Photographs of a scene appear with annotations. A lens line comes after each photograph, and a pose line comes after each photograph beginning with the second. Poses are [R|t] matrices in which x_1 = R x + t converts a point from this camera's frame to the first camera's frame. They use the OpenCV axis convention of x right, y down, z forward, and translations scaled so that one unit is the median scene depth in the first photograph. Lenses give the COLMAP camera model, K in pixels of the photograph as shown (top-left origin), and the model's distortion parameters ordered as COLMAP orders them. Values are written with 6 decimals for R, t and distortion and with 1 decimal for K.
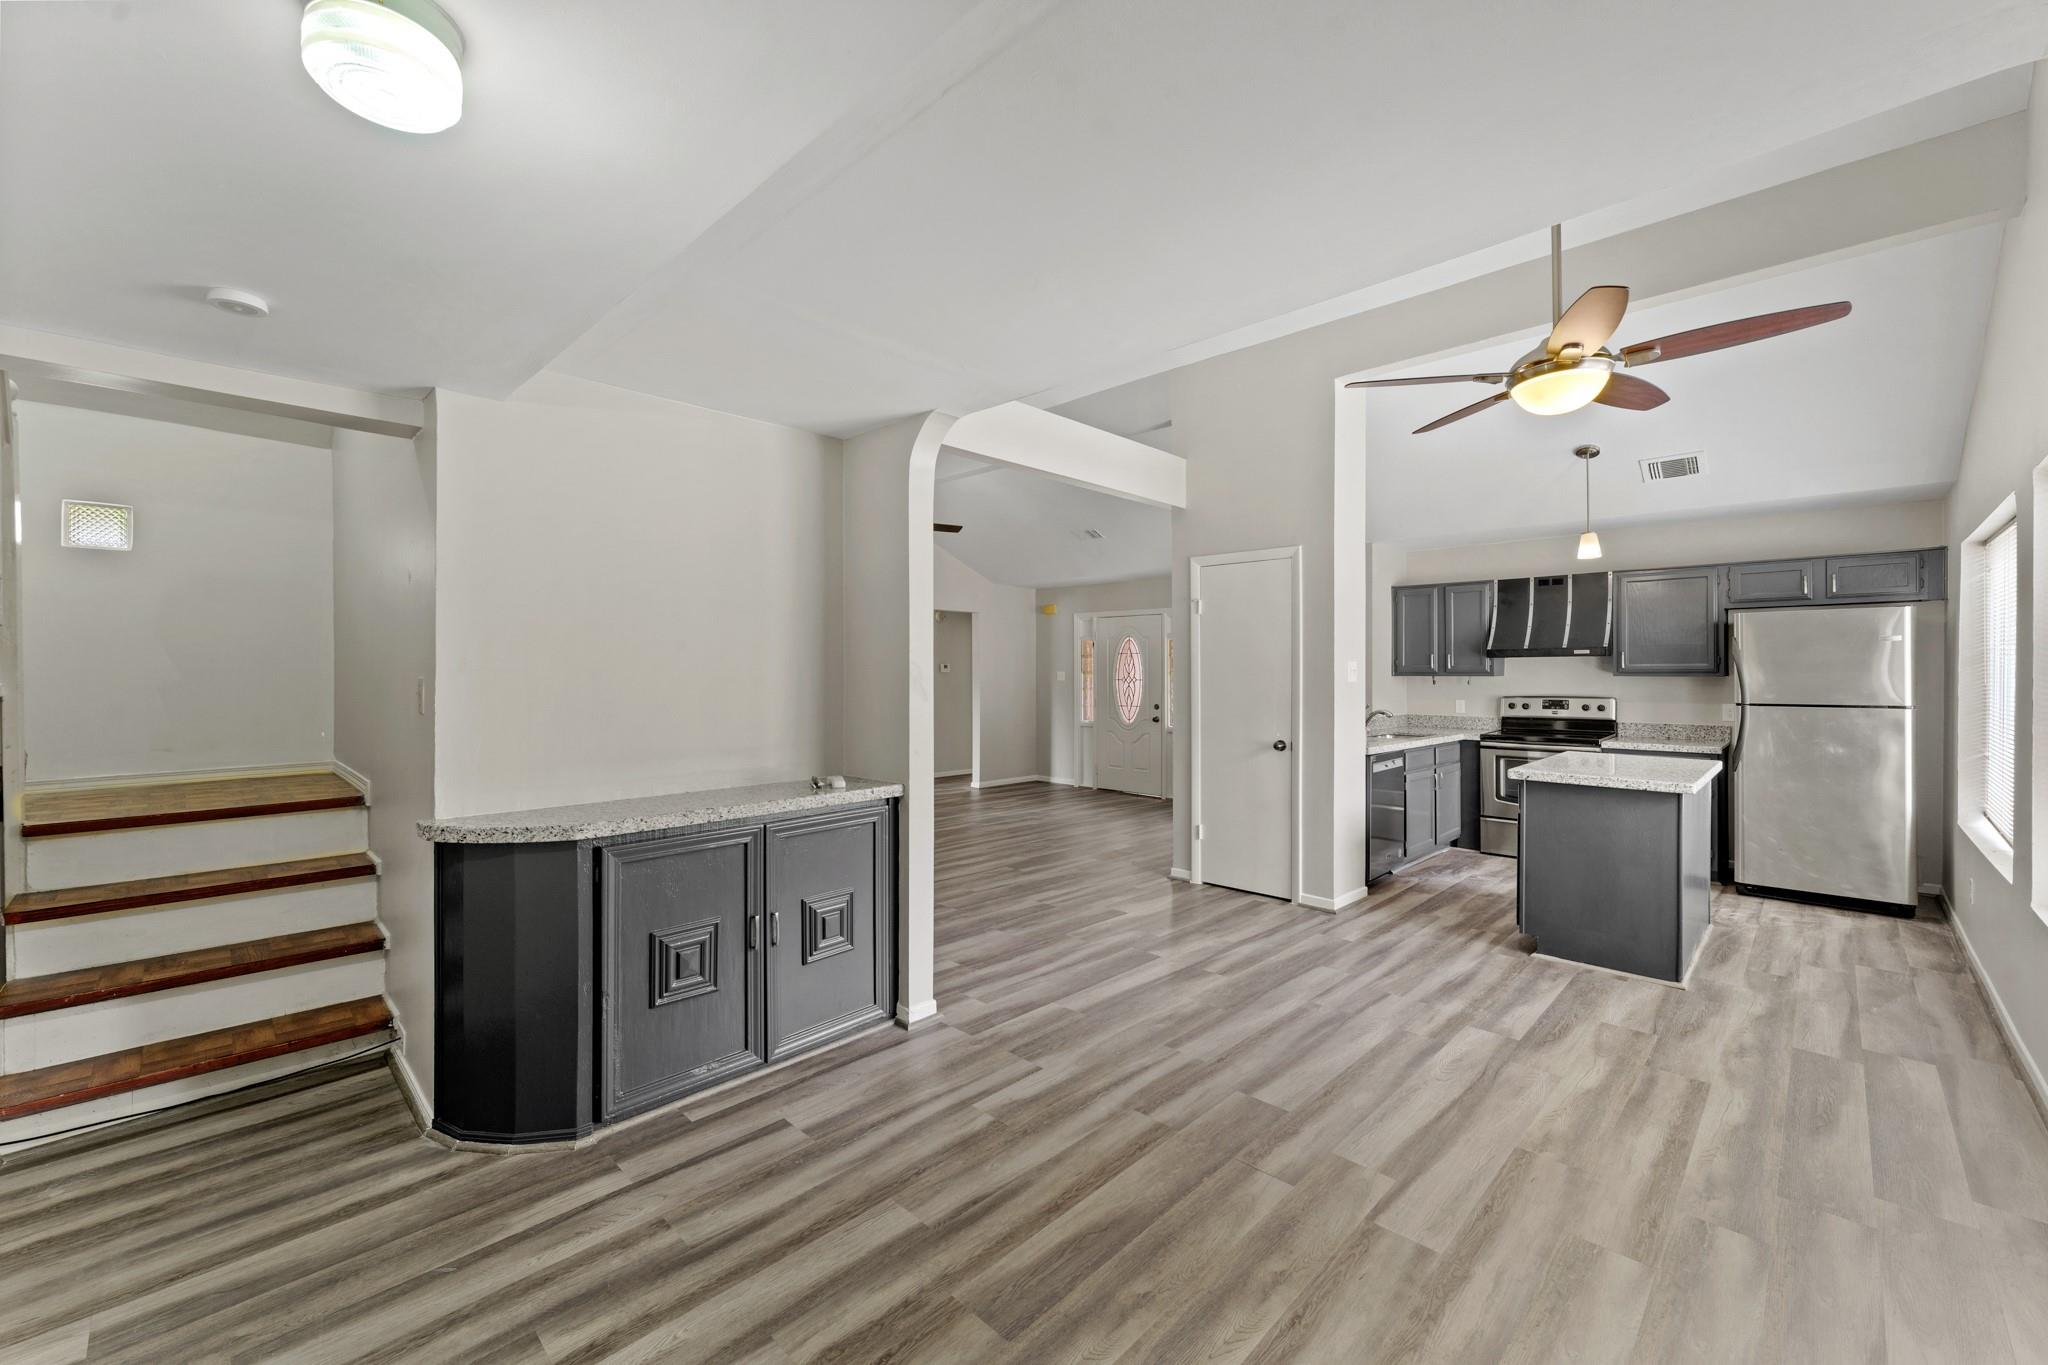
lens RADIAL K [[819.3, 0, 1026.8], [0, 819.3, 674.7], [0, 0, 1]] dist [0.000075, 0.000264]
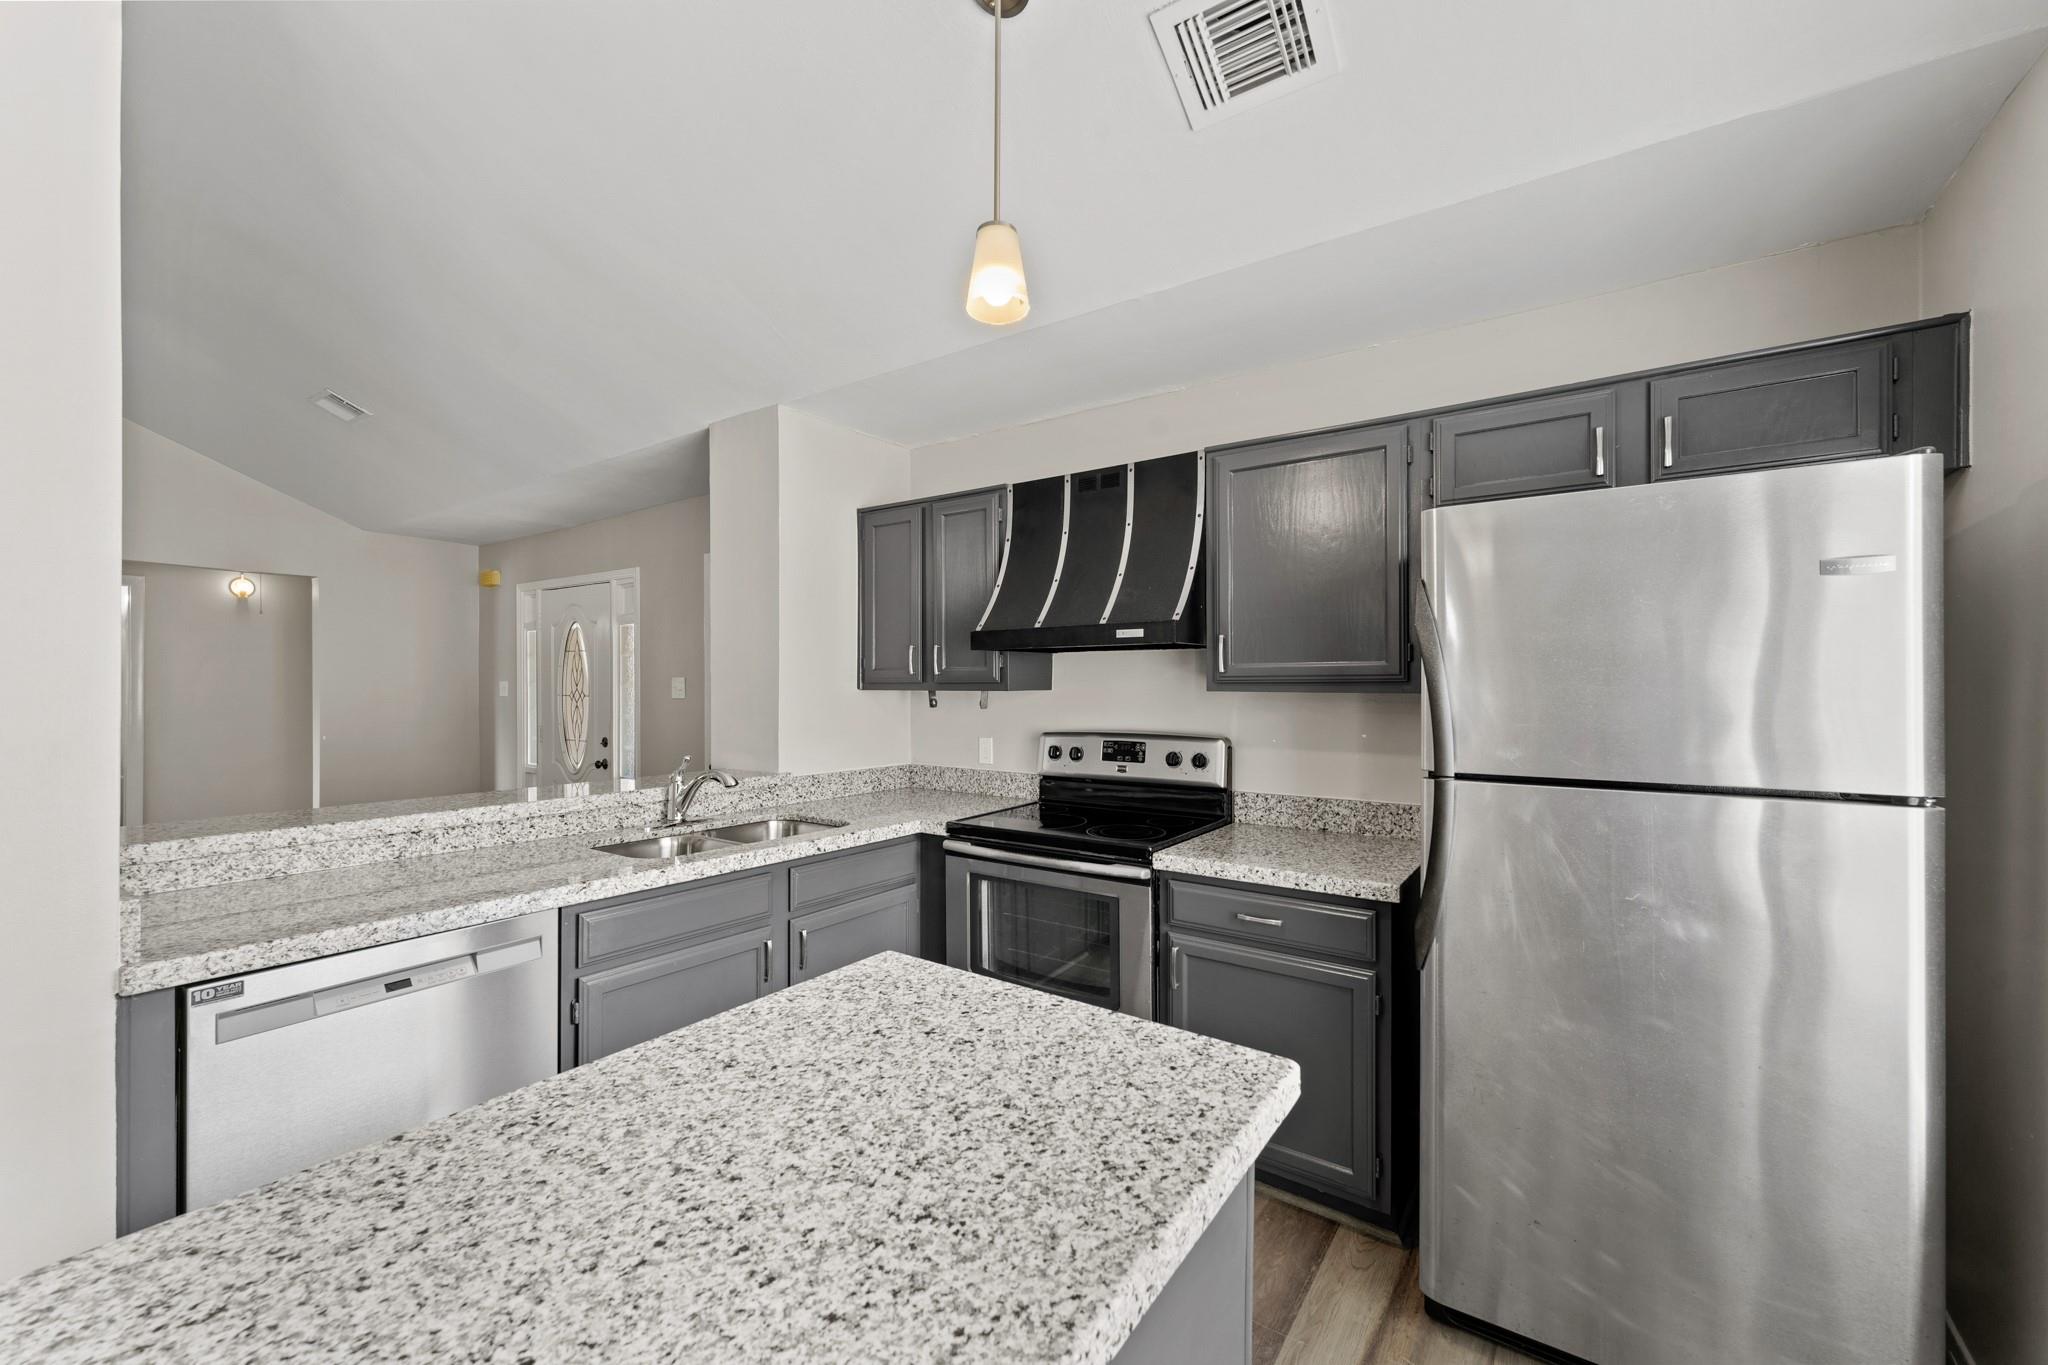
lens RADIAL K [[819.3, 0, 1020.9], [0, 819.3, 689.4], [0, 0, 1]] dist [0.000075, 0.000264]
pose [[0.985801, 0.001879, 0.167908, 0.519183], [-0.002250, 0.999995, 0.002015, -0.000068], [-0.167903, -0.002364, 0.985801, 0.558692]]
